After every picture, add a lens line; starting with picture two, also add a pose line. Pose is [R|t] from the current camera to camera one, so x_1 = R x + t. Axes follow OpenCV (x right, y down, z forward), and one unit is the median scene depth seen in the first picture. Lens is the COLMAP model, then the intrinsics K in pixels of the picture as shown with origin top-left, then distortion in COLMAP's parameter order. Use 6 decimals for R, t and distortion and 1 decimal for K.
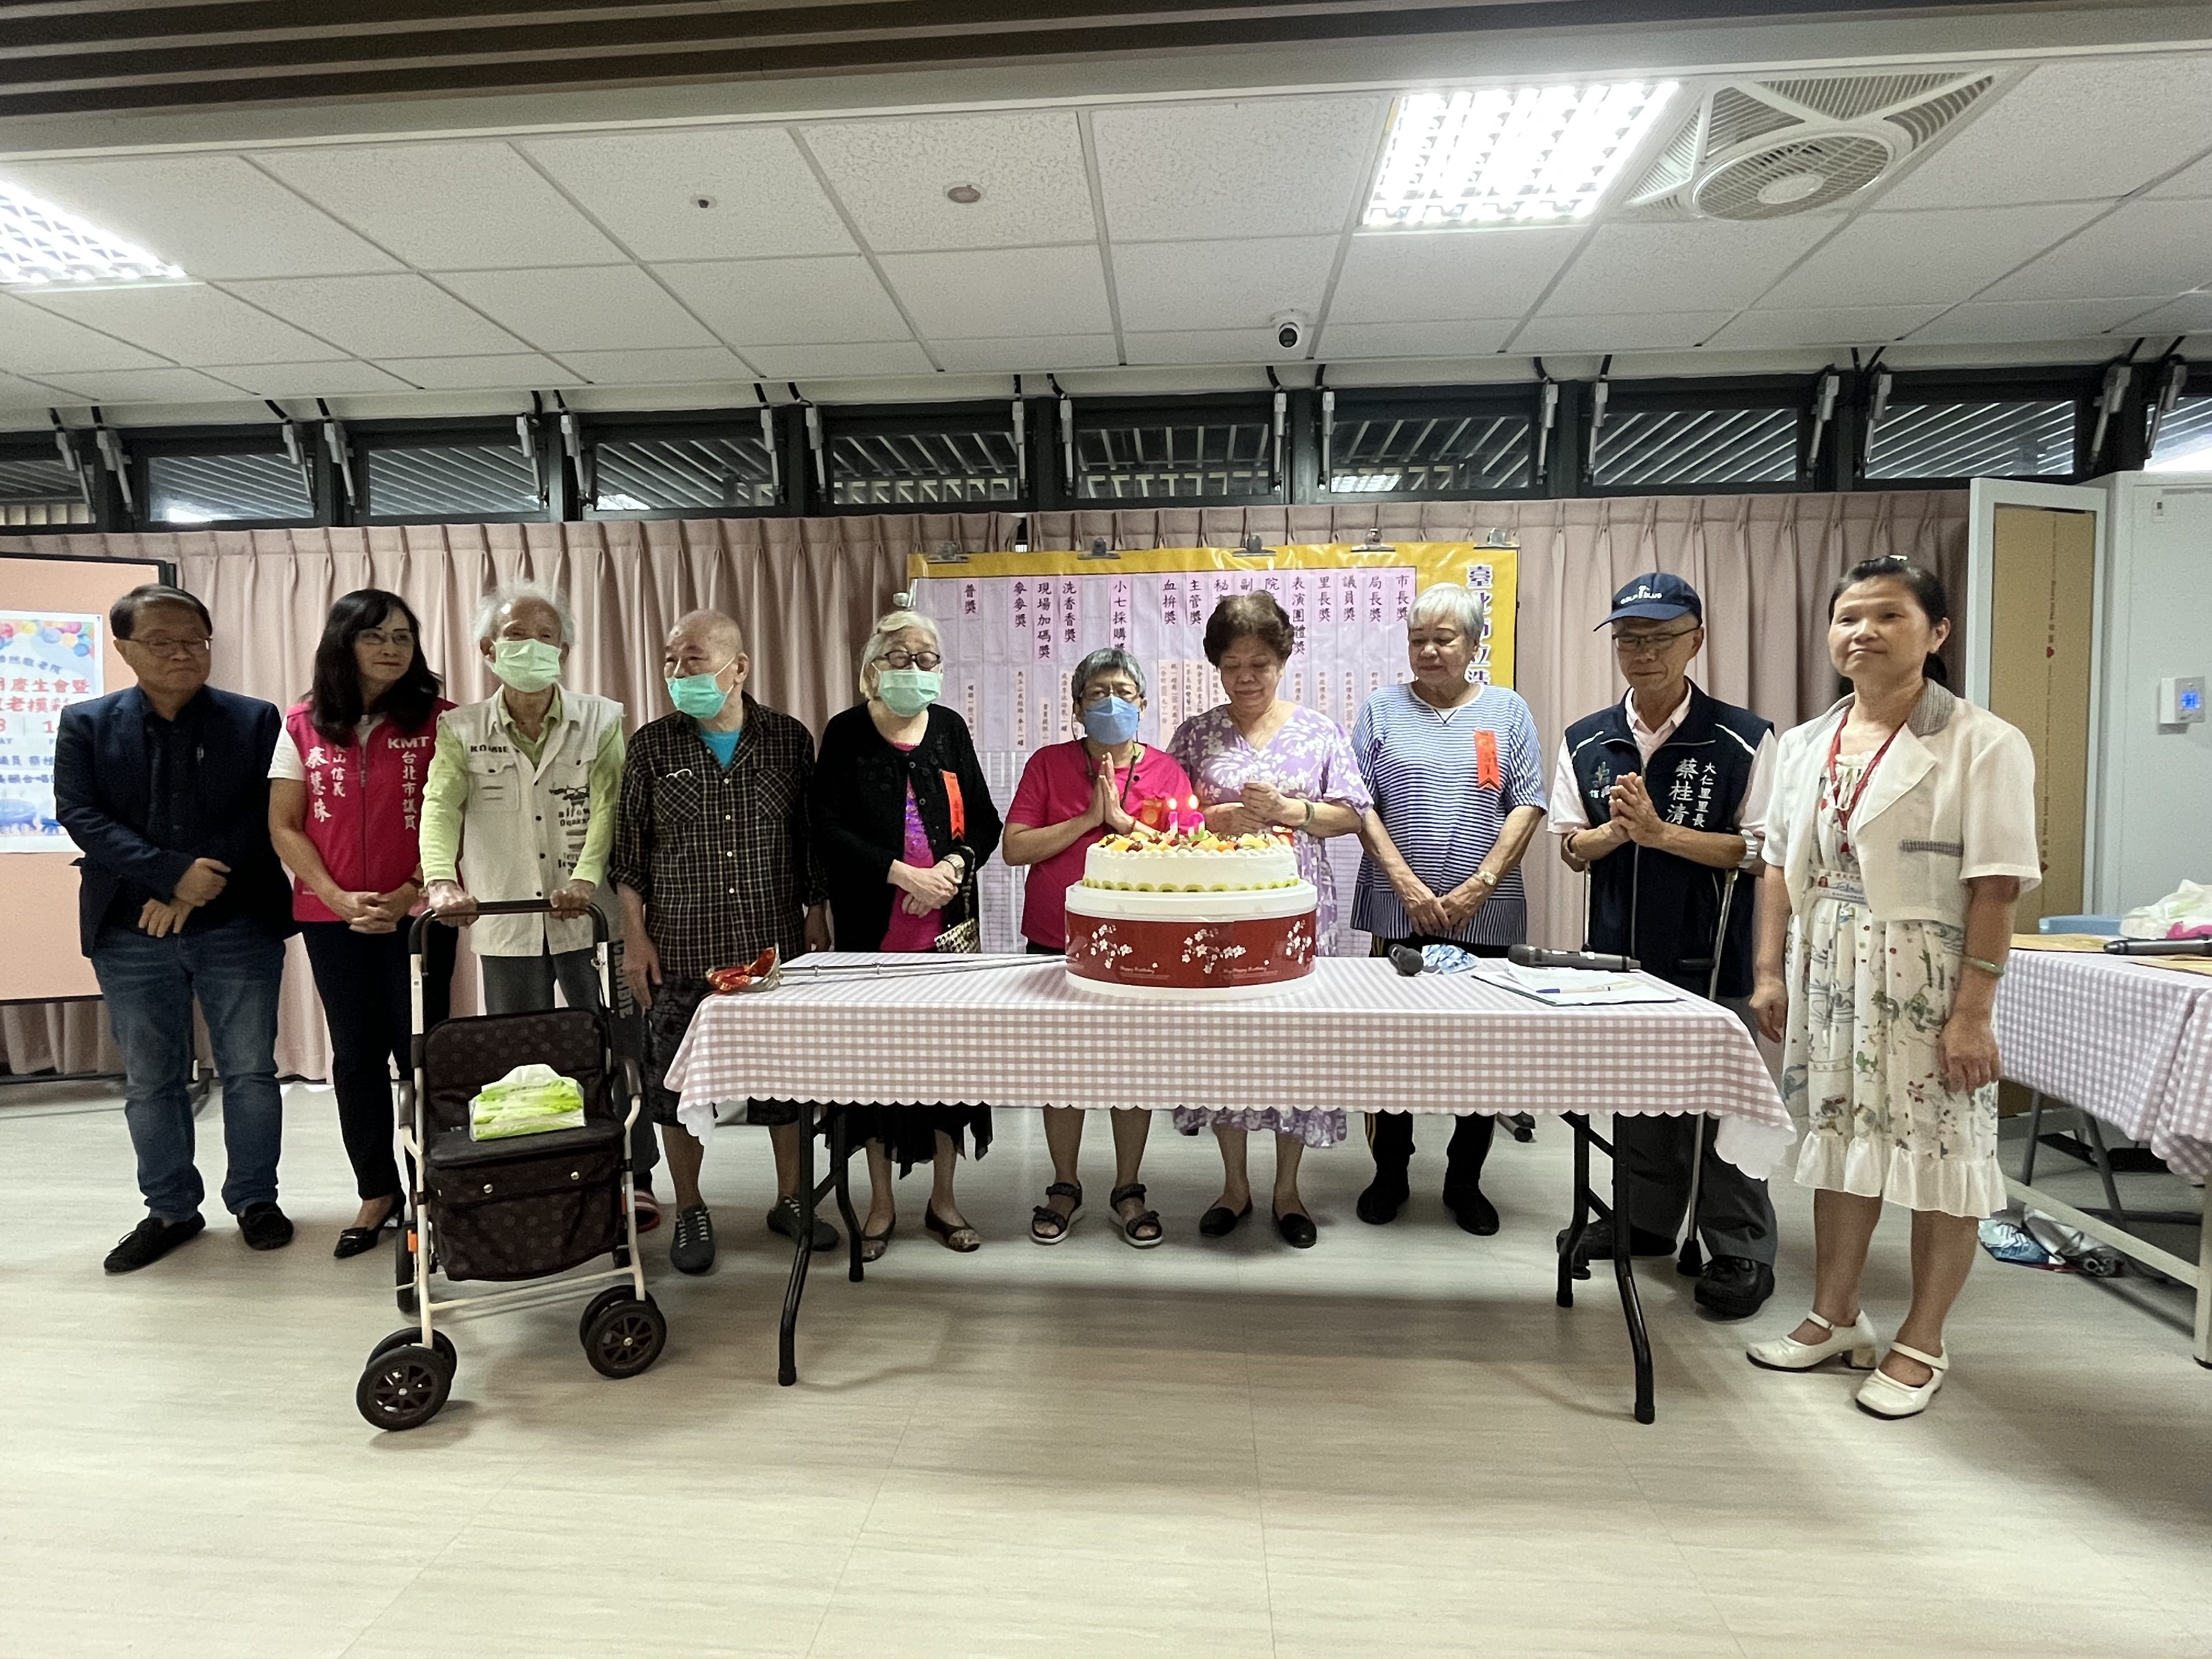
lens RADIAL K [[1286.1, 0, 1106.0], [0, 1286.1, 829.5], [0, 0, 1]] dist [0.018241, 0.004538]
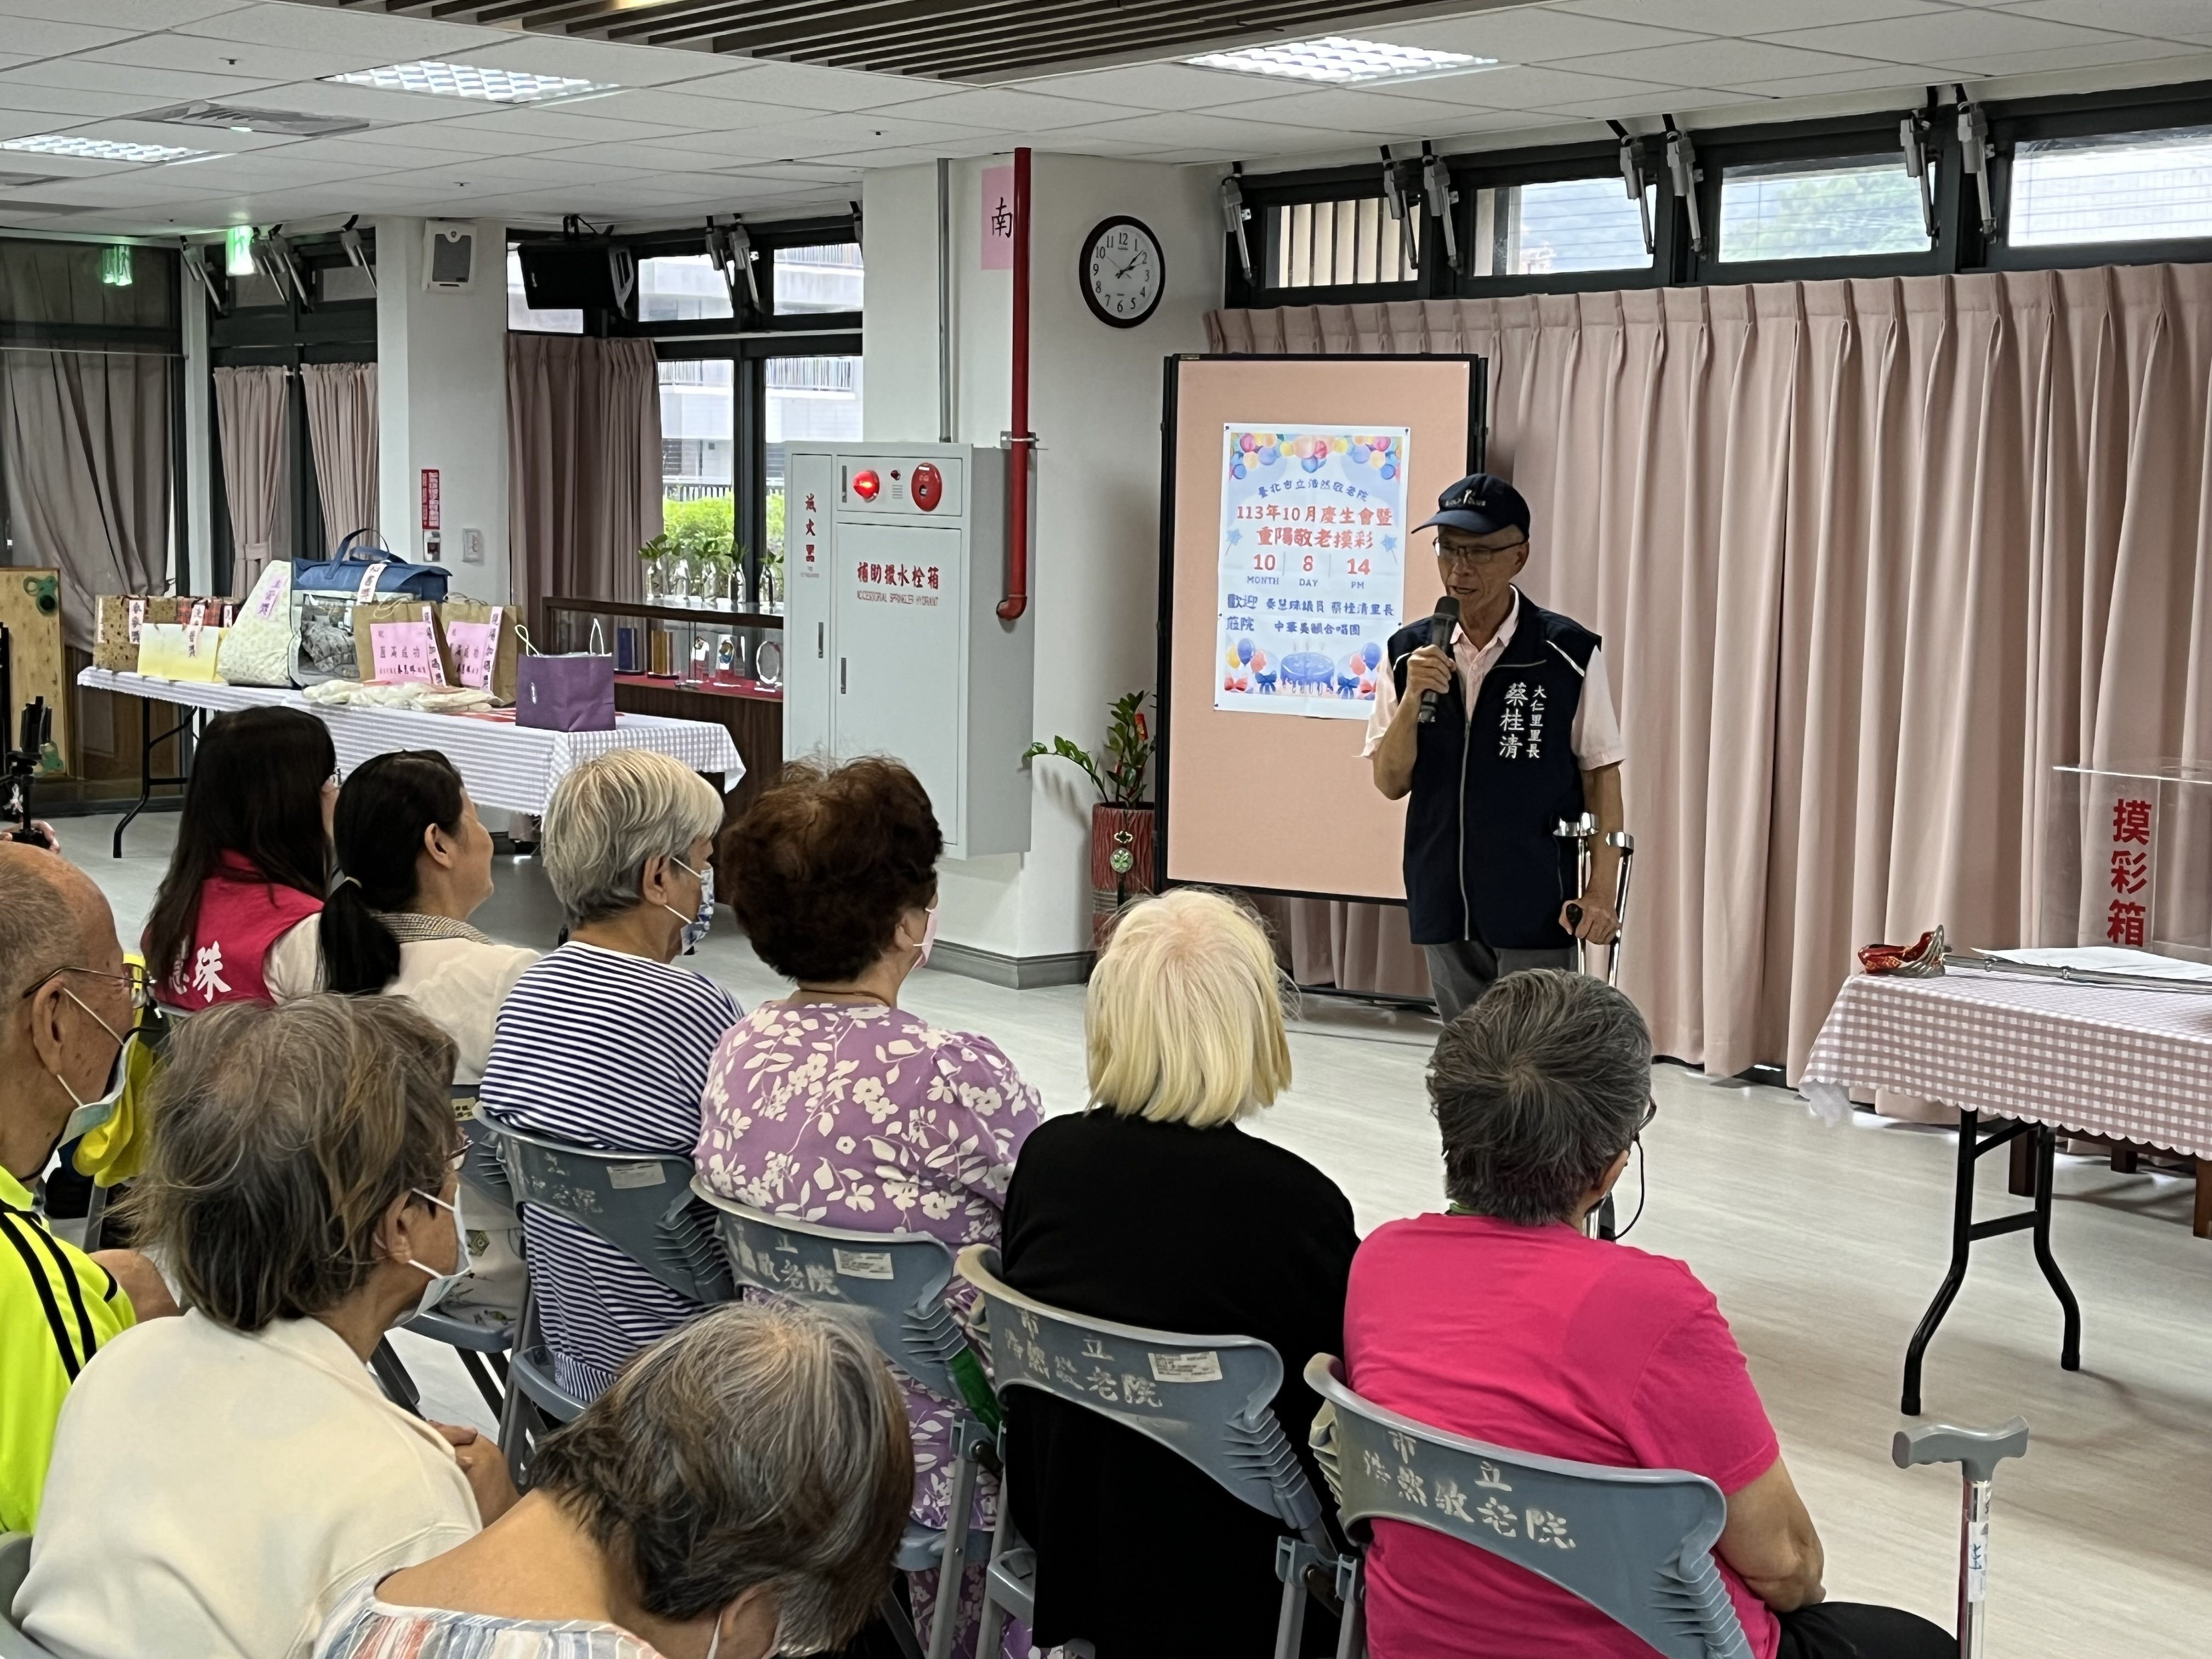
lens RADIAL K [[2977.4, 0, 1106.0], [0, 2977.4, 829.5], [0, 0, 1]] dist [-0.130326, 0.011429]
pose [[0.717428, 0.096209, -0.689957, 0.342353], [-0.052265, 0.995060, 0.084407, -0.056423], [0.694669, -0.024495, 0.718912, -0.405809]]
